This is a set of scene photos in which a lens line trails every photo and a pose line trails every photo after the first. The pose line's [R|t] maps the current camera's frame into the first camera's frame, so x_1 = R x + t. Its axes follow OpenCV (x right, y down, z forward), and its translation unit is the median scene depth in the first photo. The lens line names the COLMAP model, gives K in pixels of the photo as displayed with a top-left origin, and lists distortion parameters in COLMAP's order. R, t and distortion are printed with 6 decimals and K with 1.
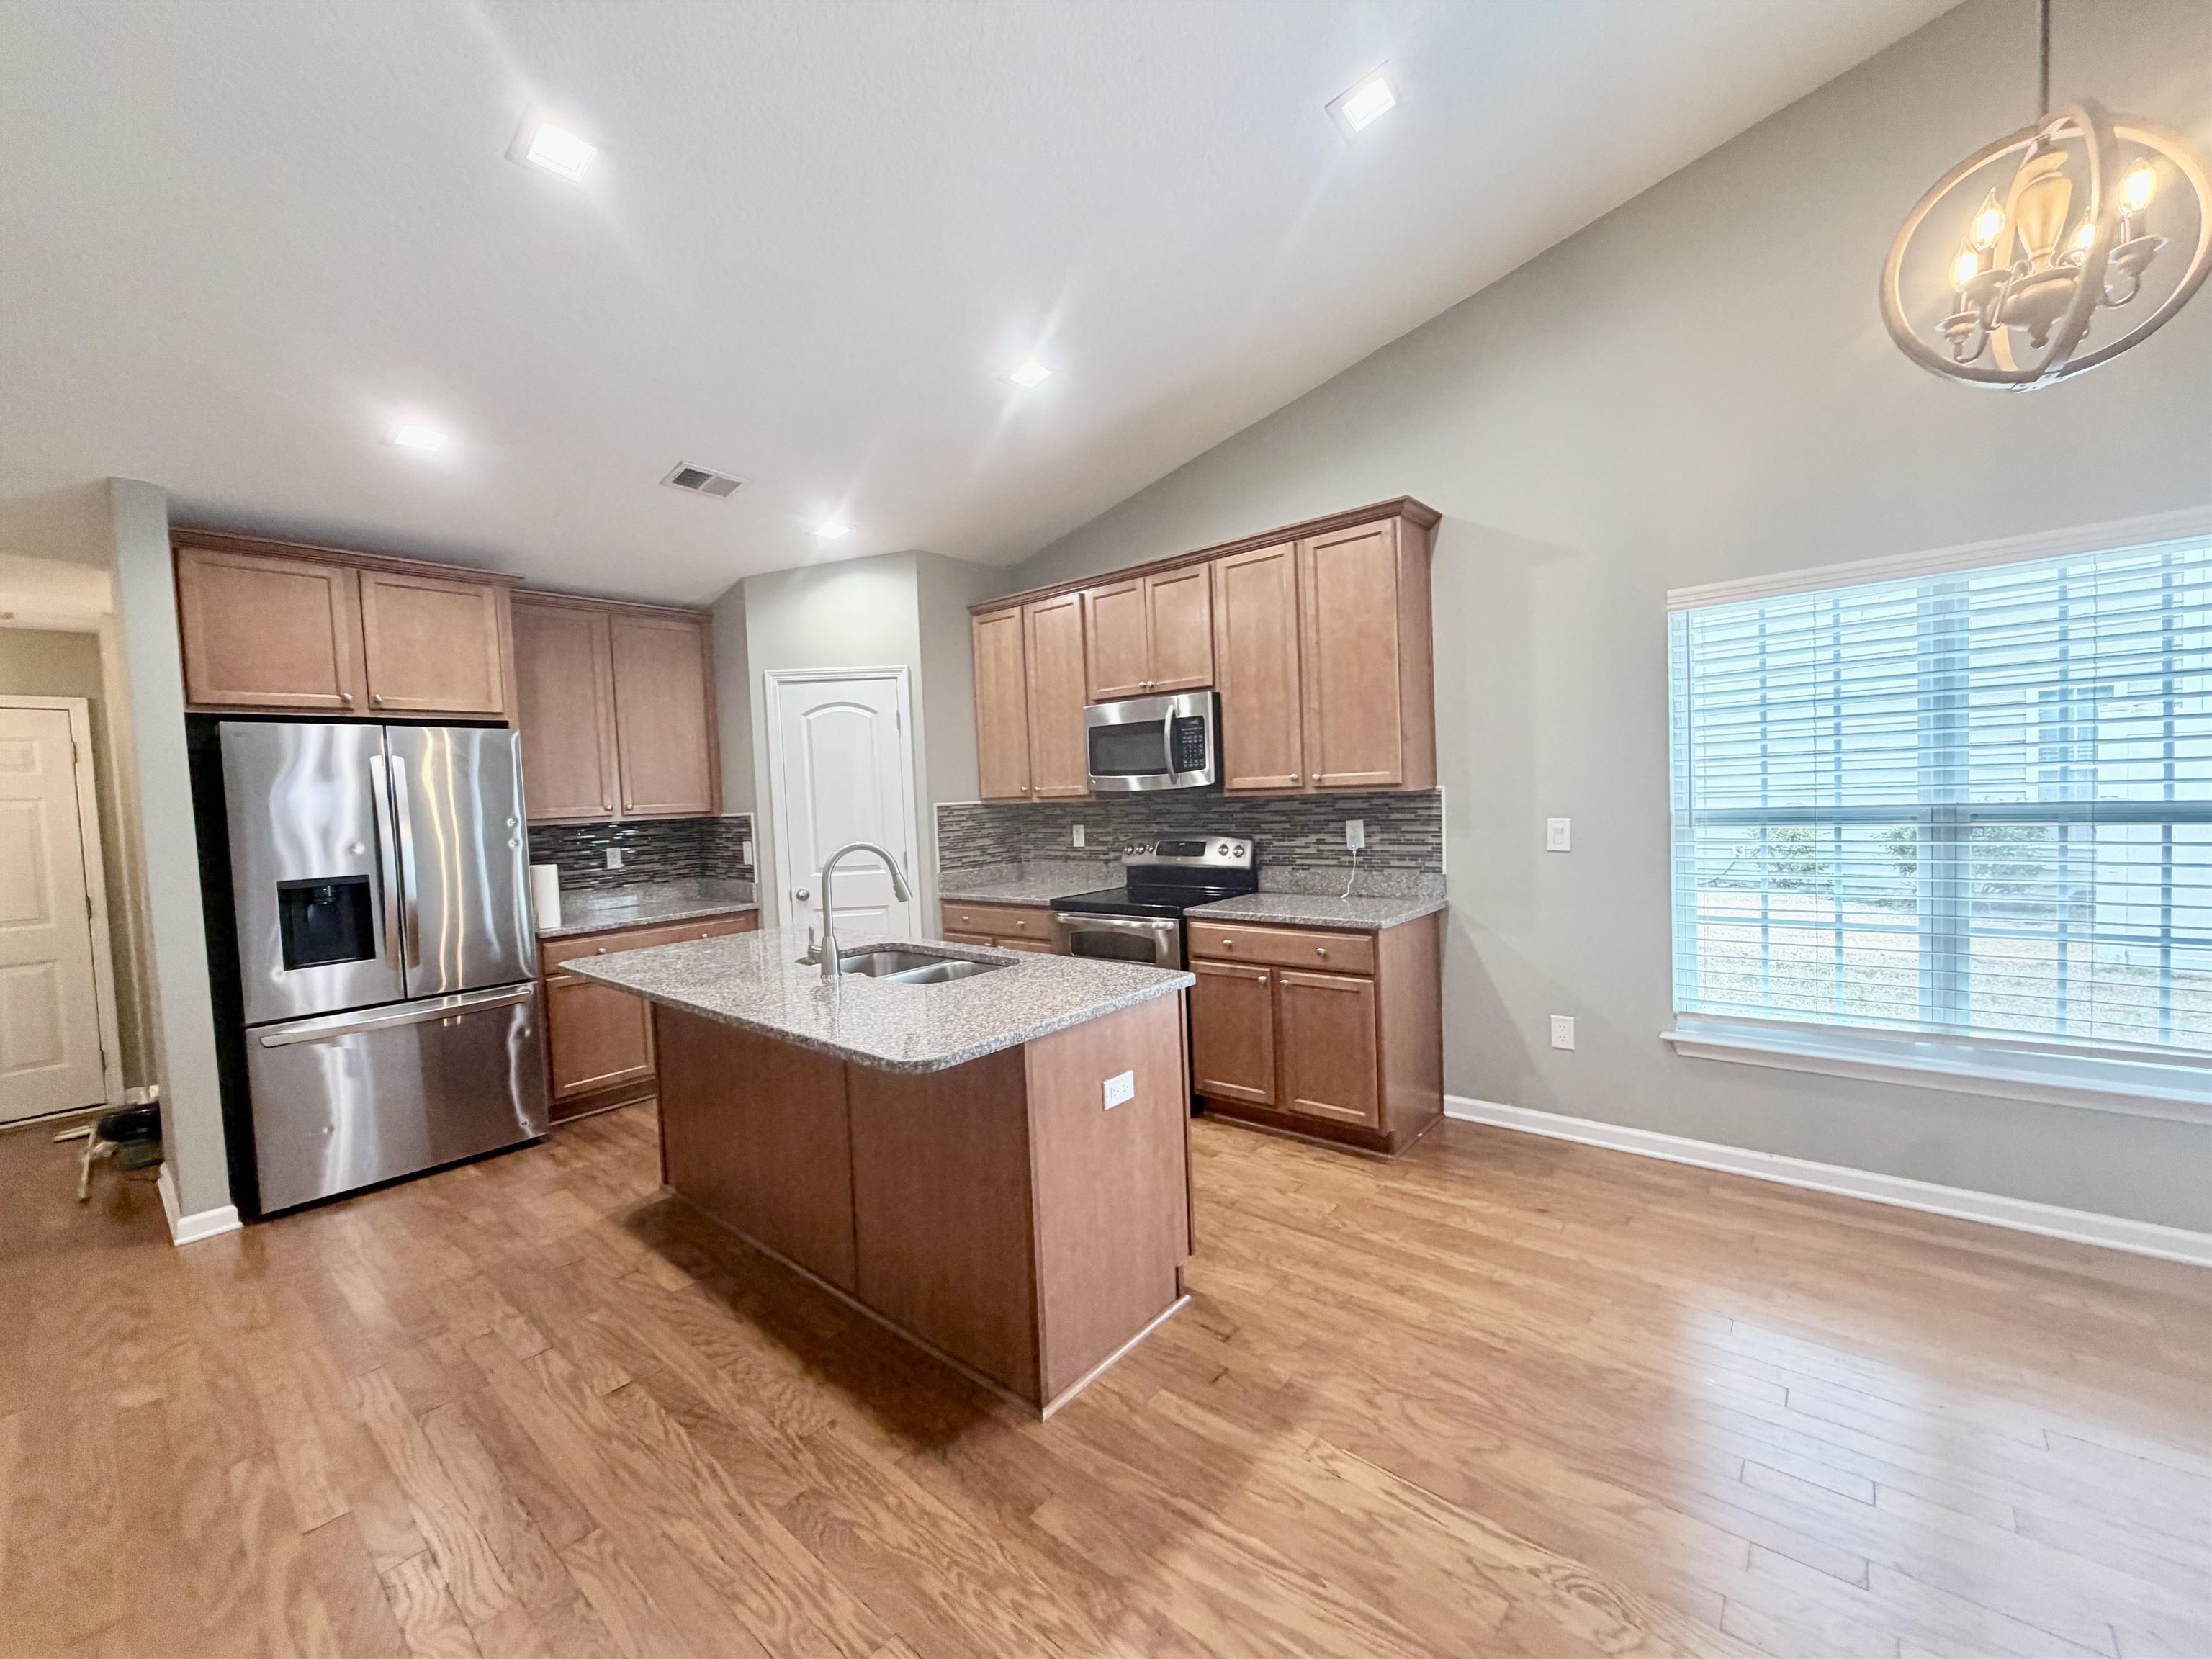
lens RADIAL K [[875.3, 0, 1099.2], [0, 875.3, 830.4], [0, 0, 1]] dist [0.000567, -0.000766]
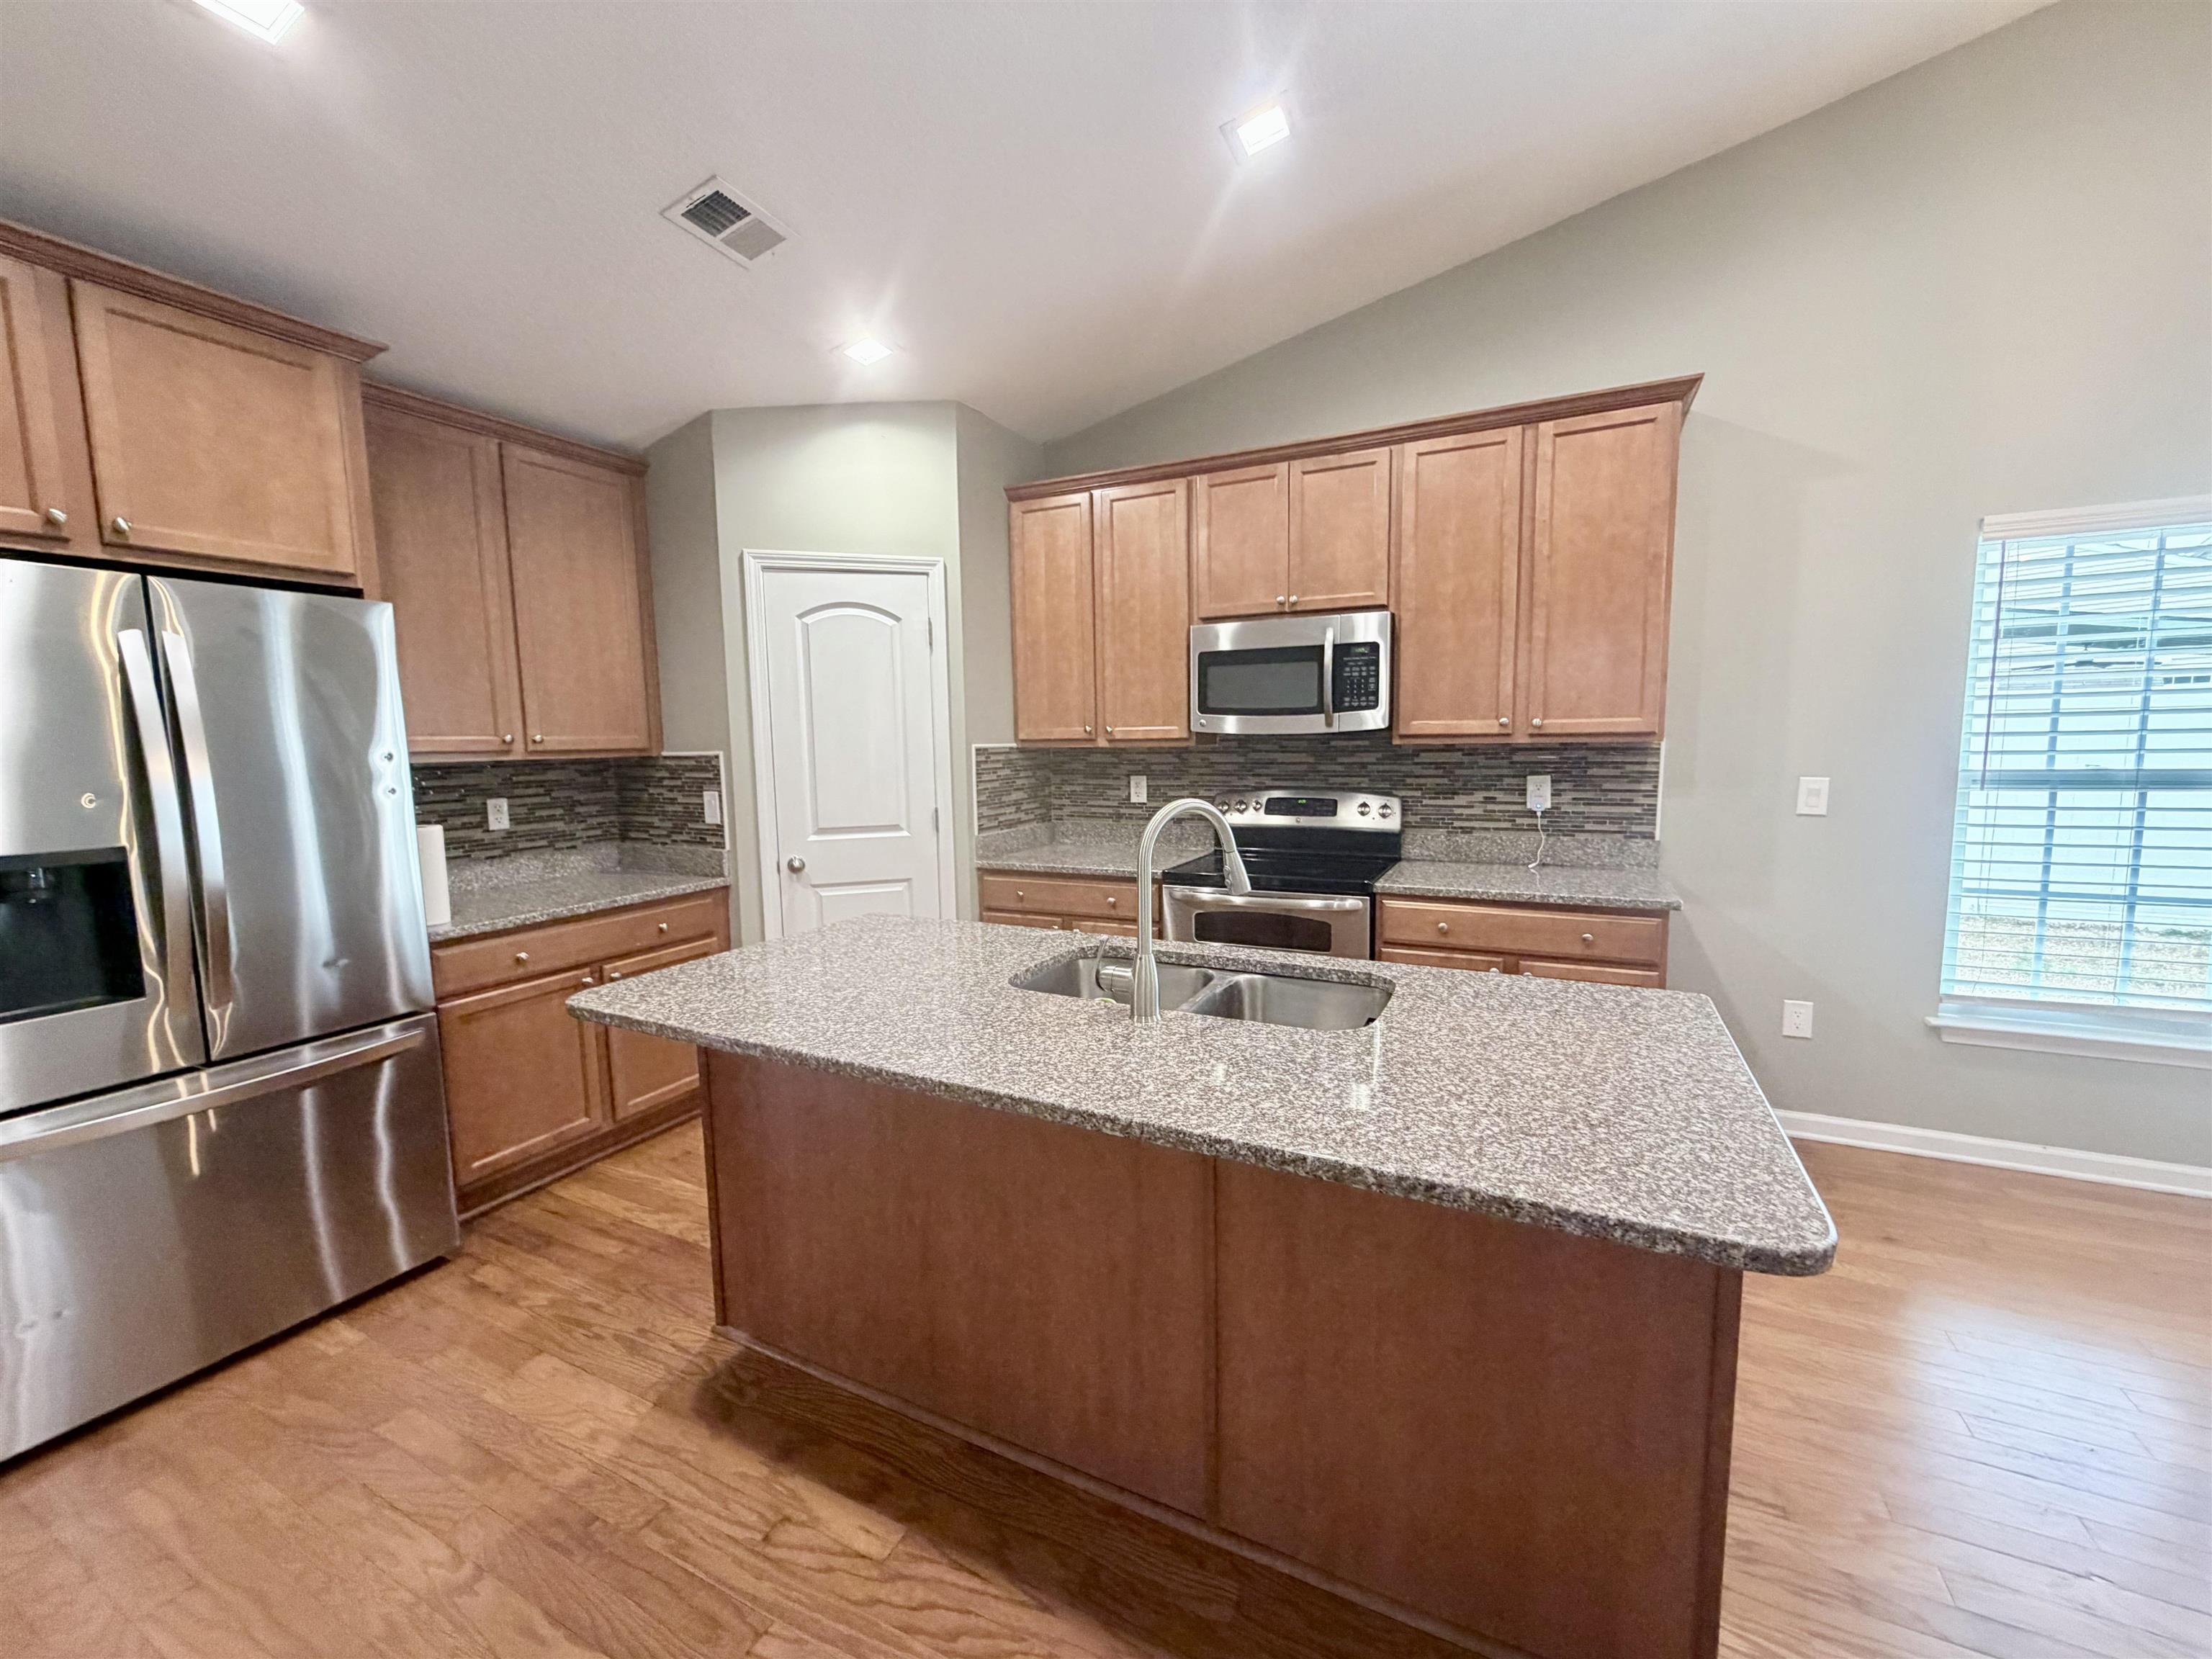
lens RADIAL K [[875.3, 0, 1100.0], [0, 875.3, 830.1], [0, 0, 1]] dist [0.000567, -0.000766]
pose [[0.970573, 0.001186, 0.240804, -0.334796], [-0.014316, 0.998503, 0.052783, 0.002351], [-0.240381, -0.054677, 0.969137, 0.288452]]
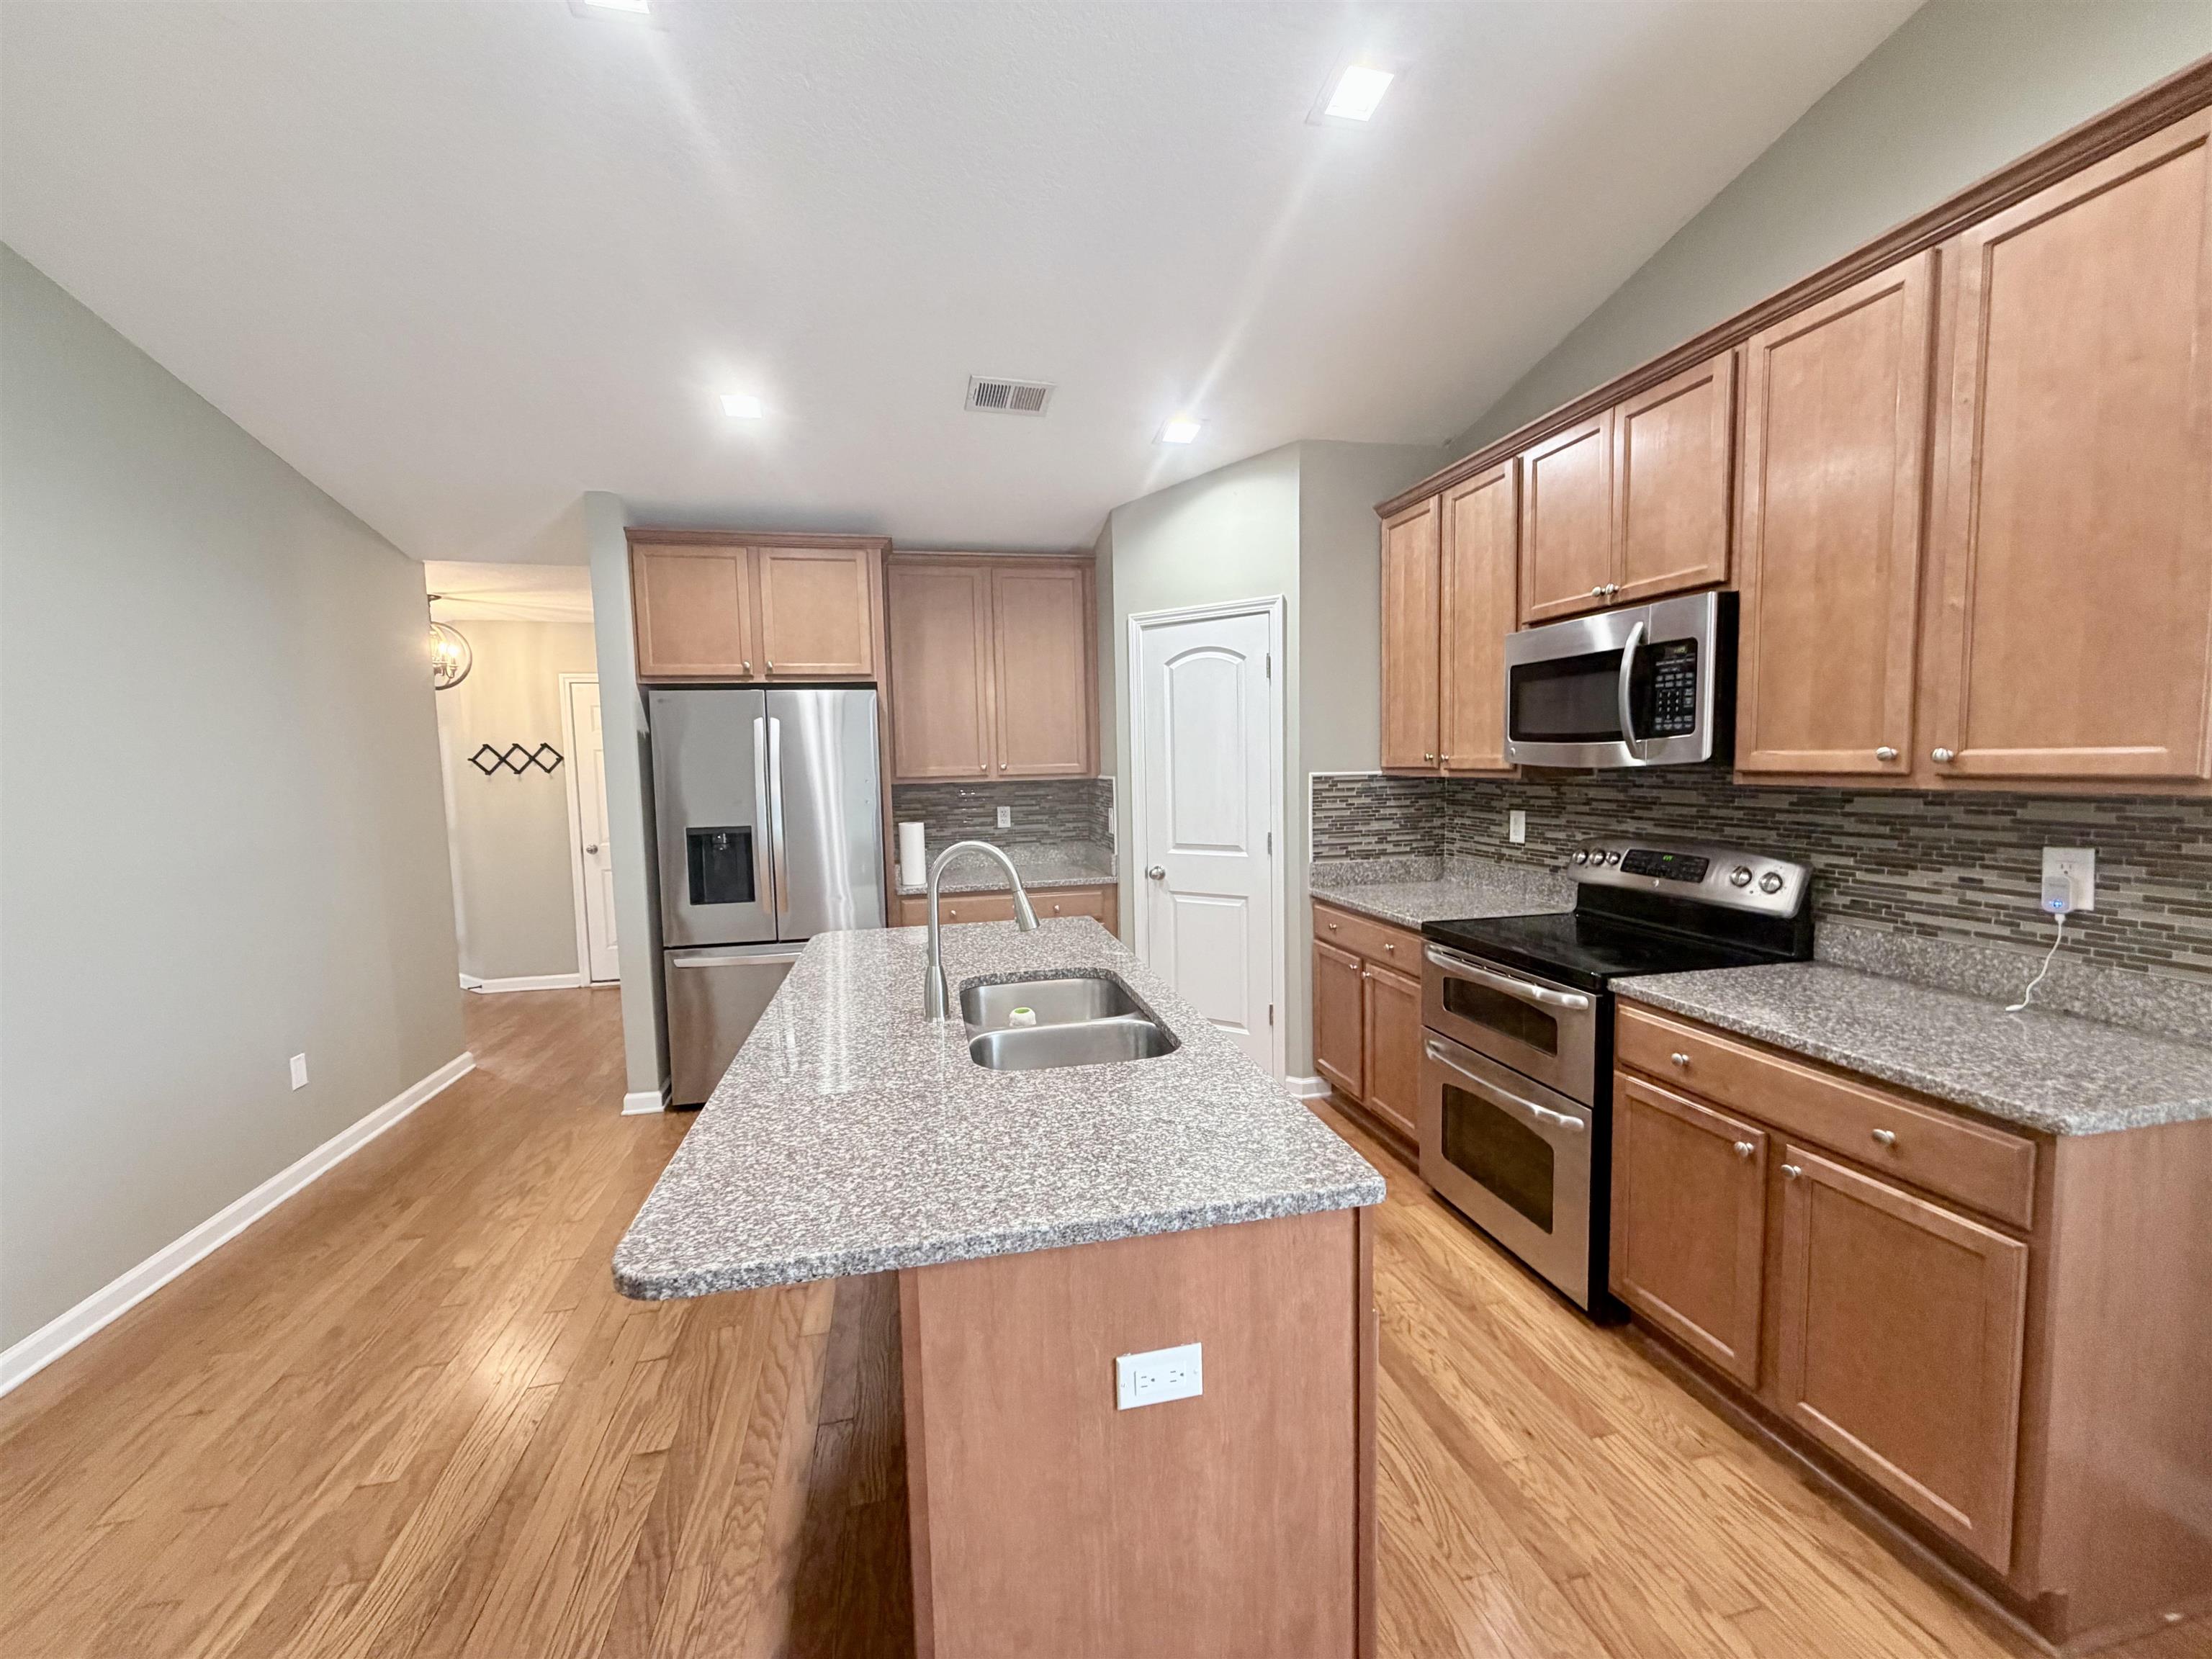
lens RADIAL K [[875.3, 0, 1100.0], [0, 875.3, 832.0], [0, 0, 1]] dist [0.000567, -0.000766]
pose [[0.798841, 0.074145, -0.596955, 0.163963], [-0.038141, 0.996621, 0.072745, -0.035310], [0.600332, -0.035343, 0.798970, 0.339419]]
